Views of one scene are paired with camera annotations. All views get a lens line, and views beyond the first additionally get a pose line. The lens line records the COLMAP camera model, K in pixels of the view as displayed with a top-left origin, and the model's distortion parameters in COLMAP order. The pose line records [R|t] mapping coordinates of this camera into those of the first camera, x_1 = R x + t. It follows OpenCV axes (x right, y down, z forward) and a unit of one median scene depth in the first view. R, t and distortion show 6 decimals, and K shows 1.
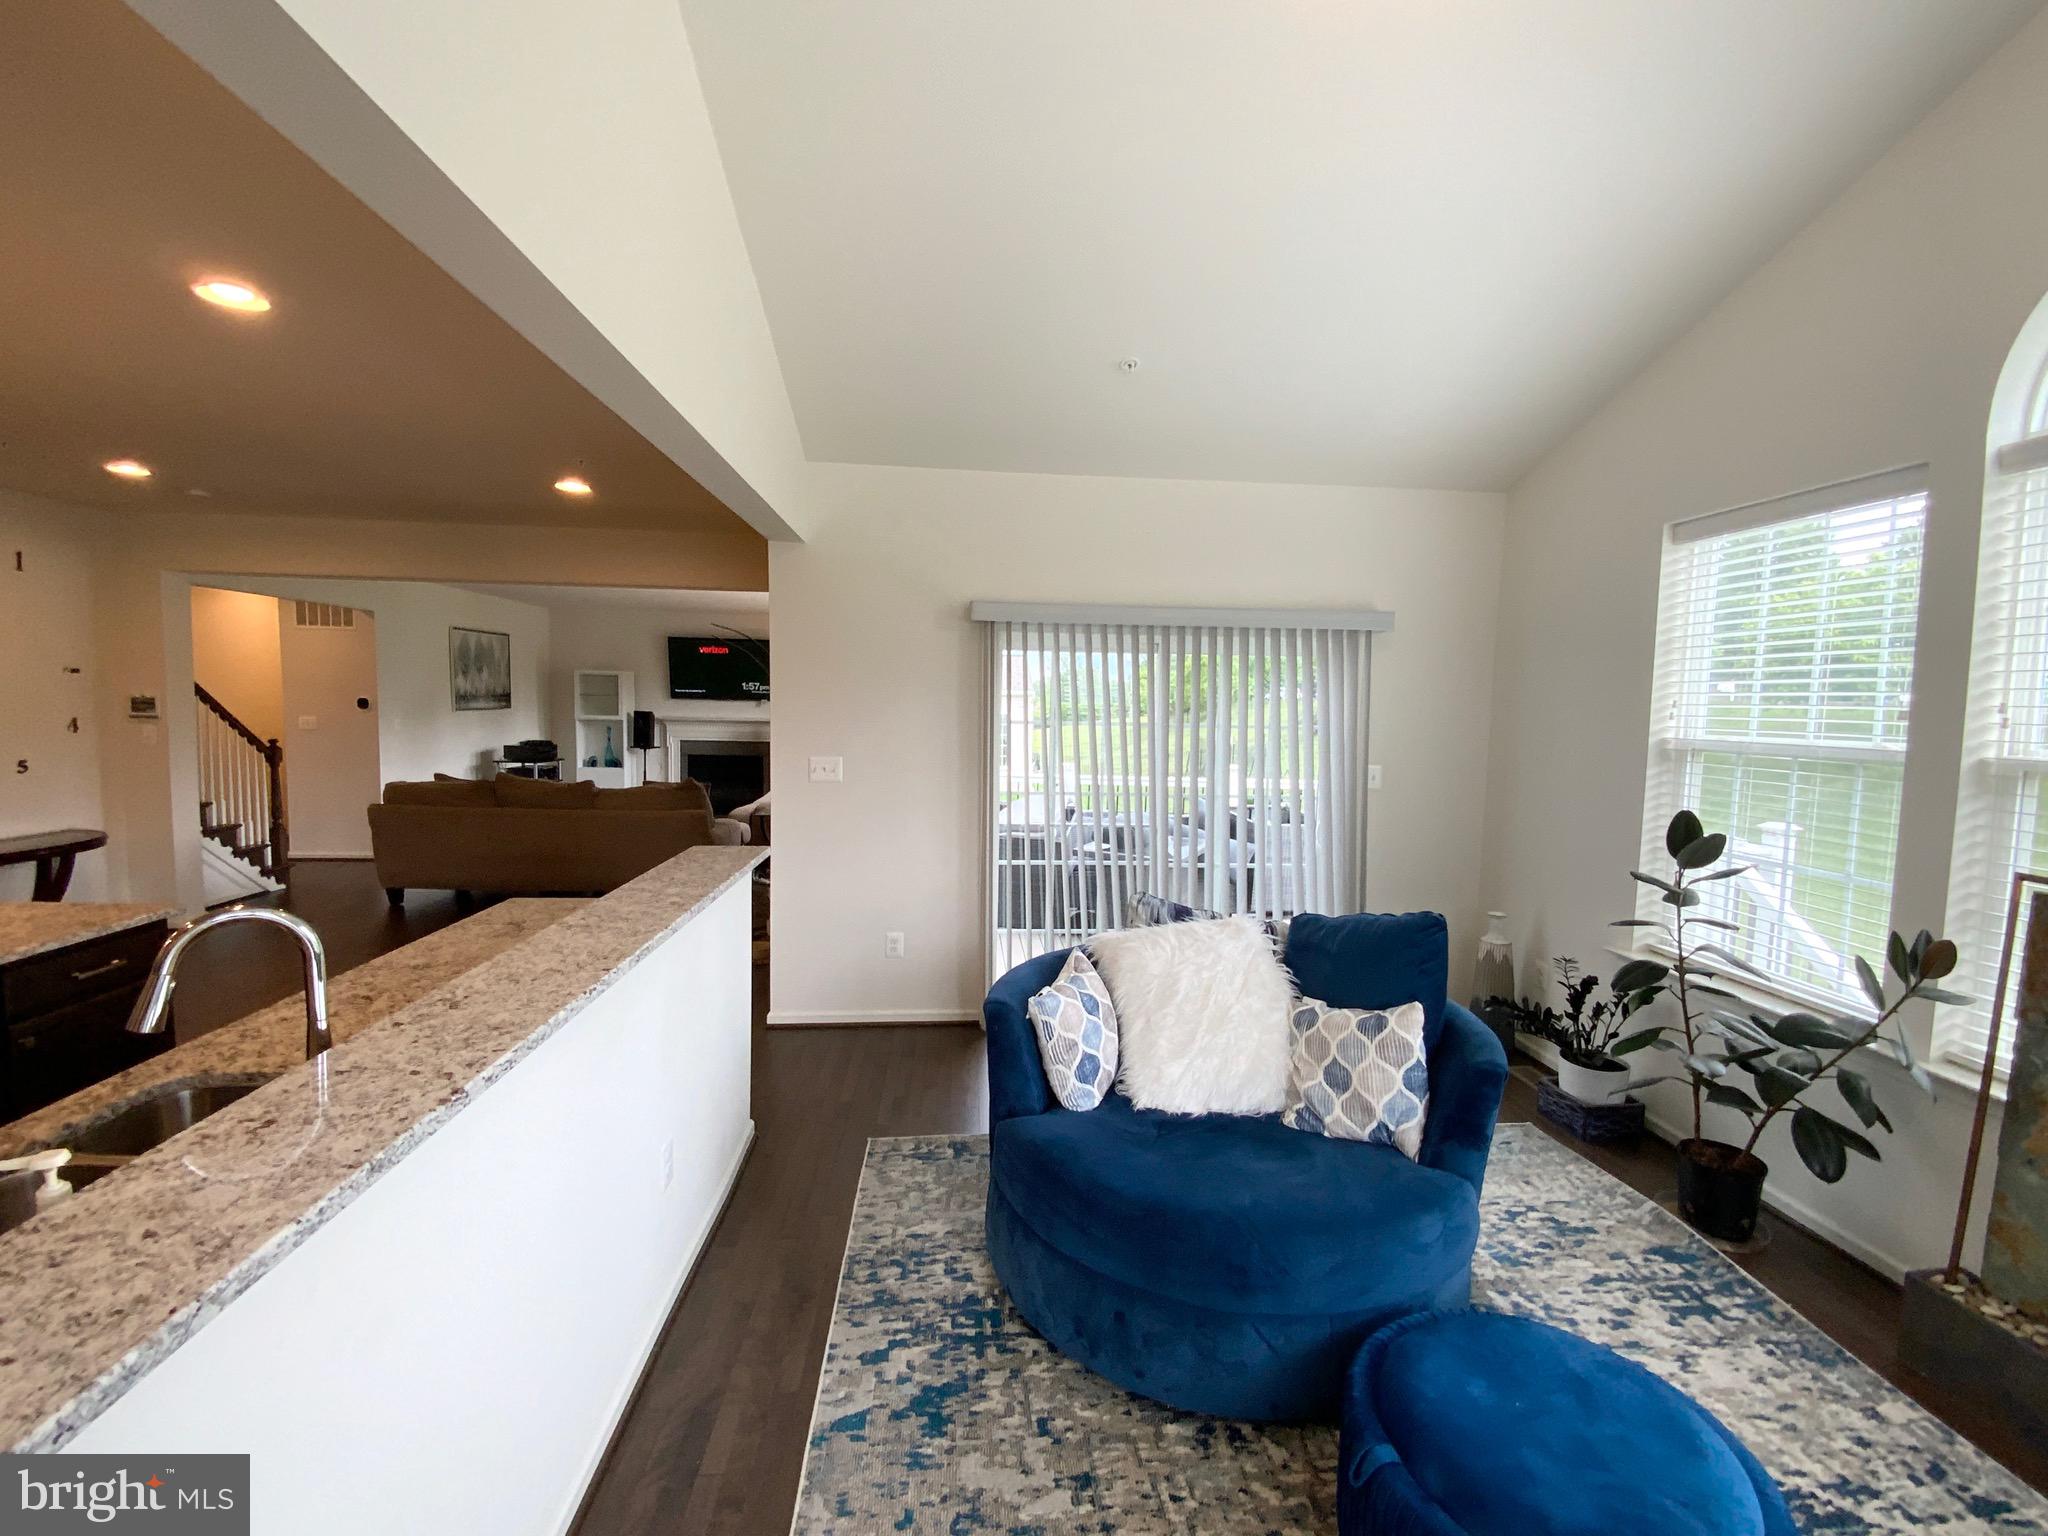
lens RADIAL K [[855.4, 0, 1027.0], [0, 855.4, 769.4], [0, 0, 1]] dist [0.020426, -0.018583]
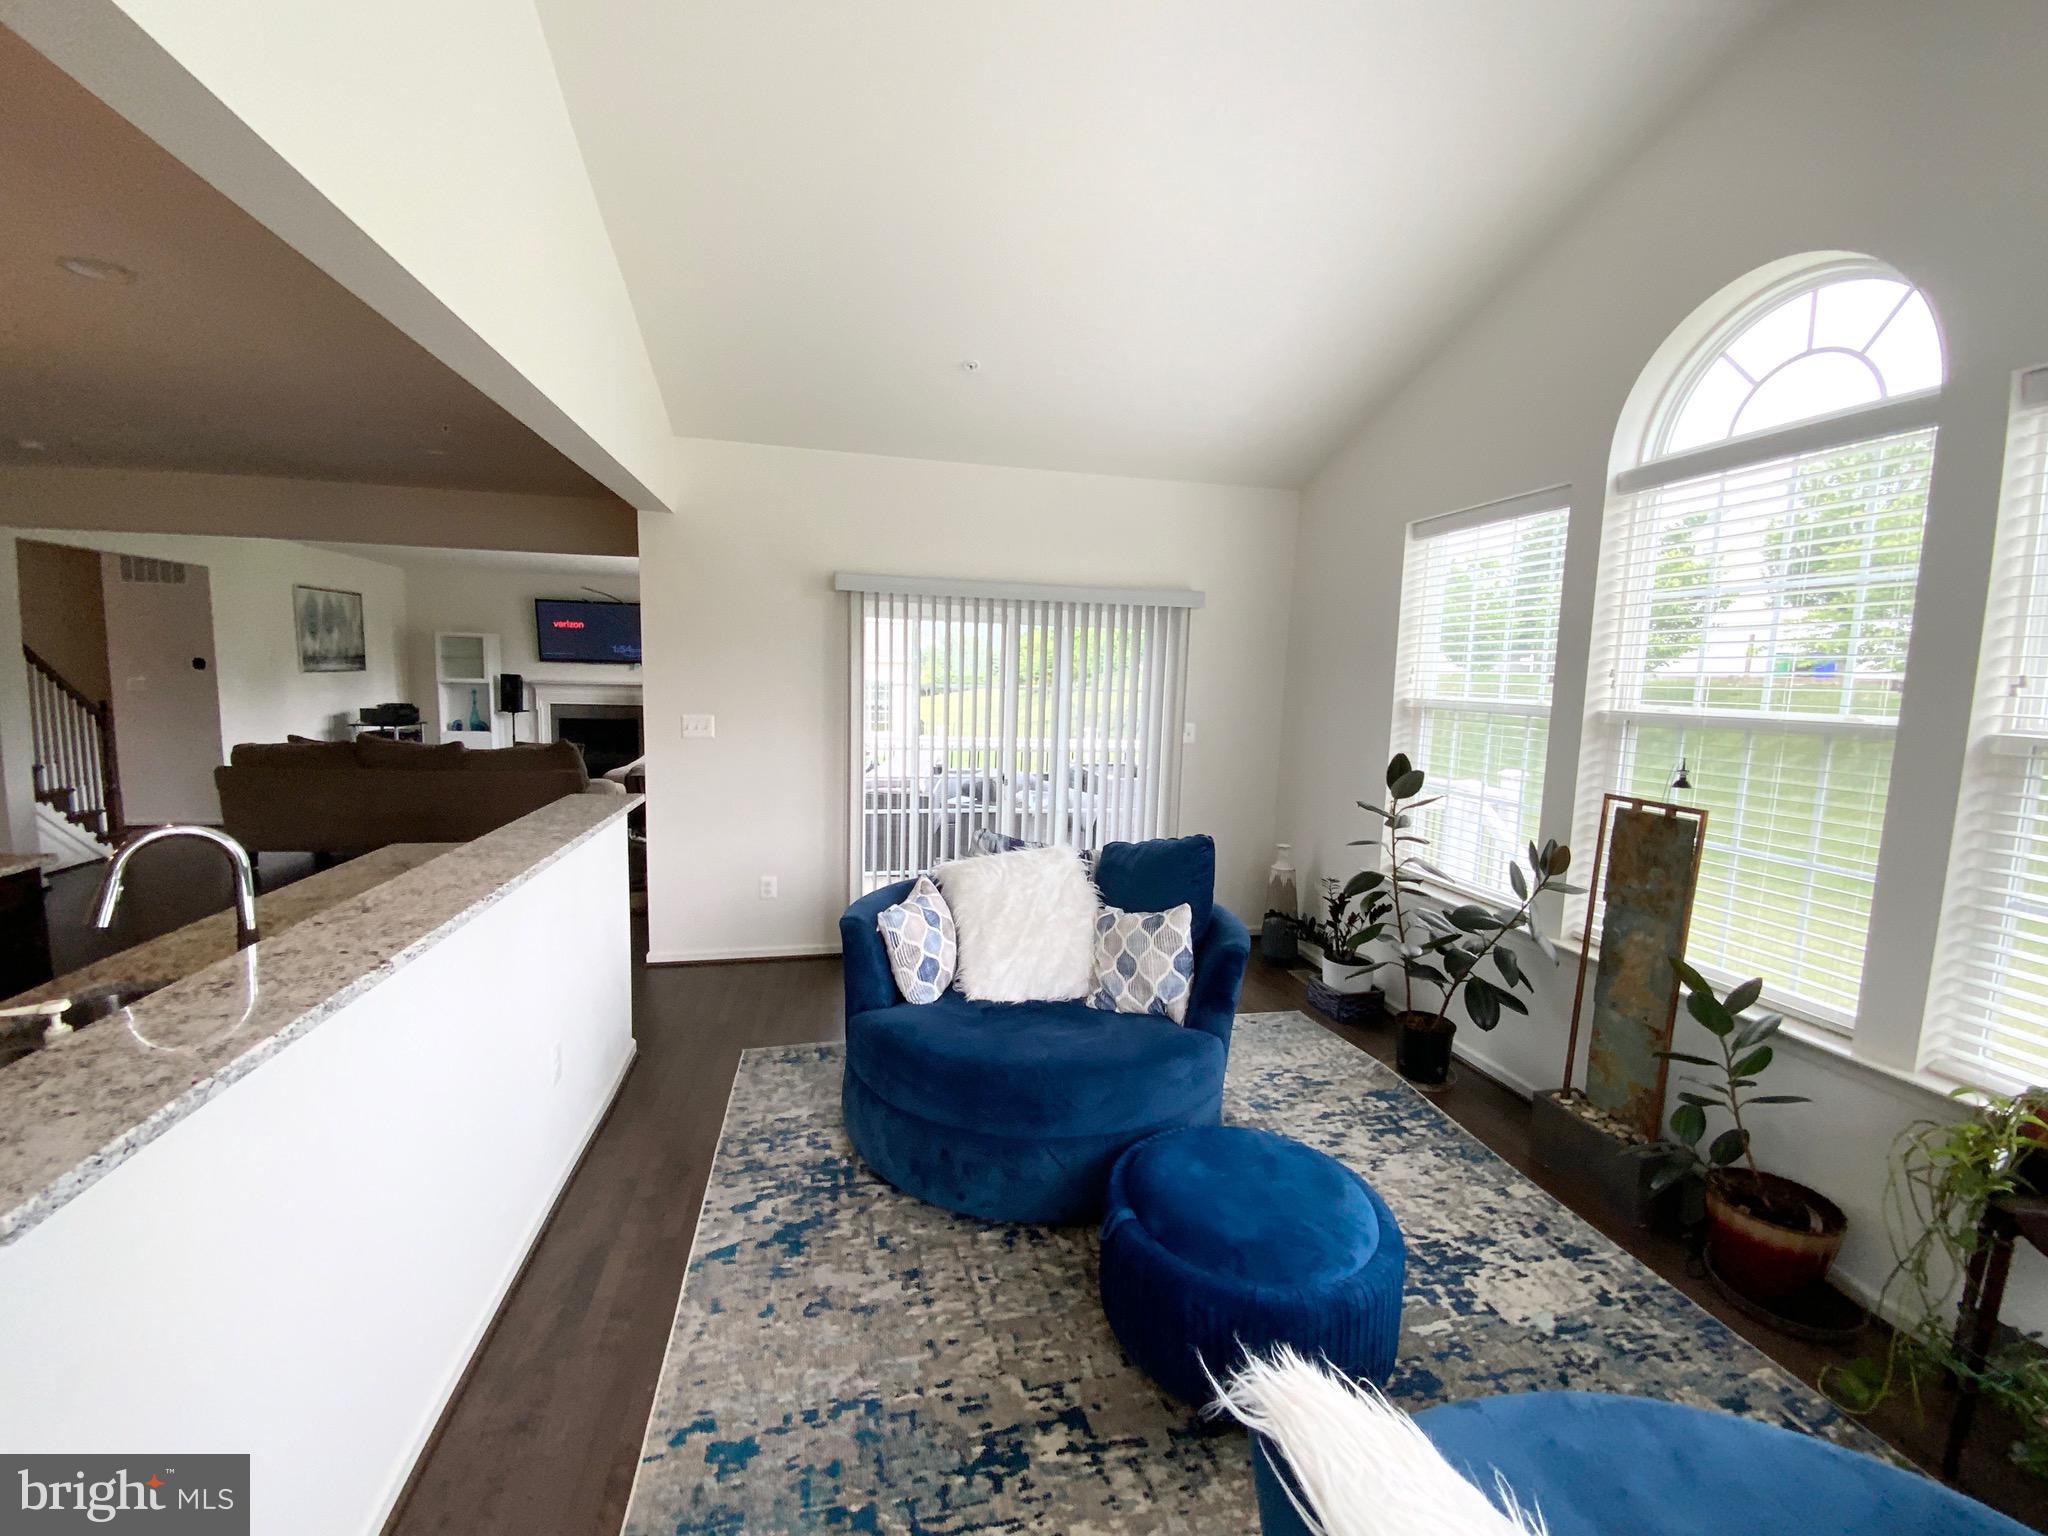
lens RADIAL K [[825.8, 0, 1025.1], [0, 825.8, 768.1], [0, 0, 1]] dist [0.020176, -0.017329]
pose [[0.990746, -0.008428, 0.135464, 0.056022], [0.003162, 0.999233, 0.039041, 0.023039], [-0.135689, -0.038252, 0.990013, -0.168846]]
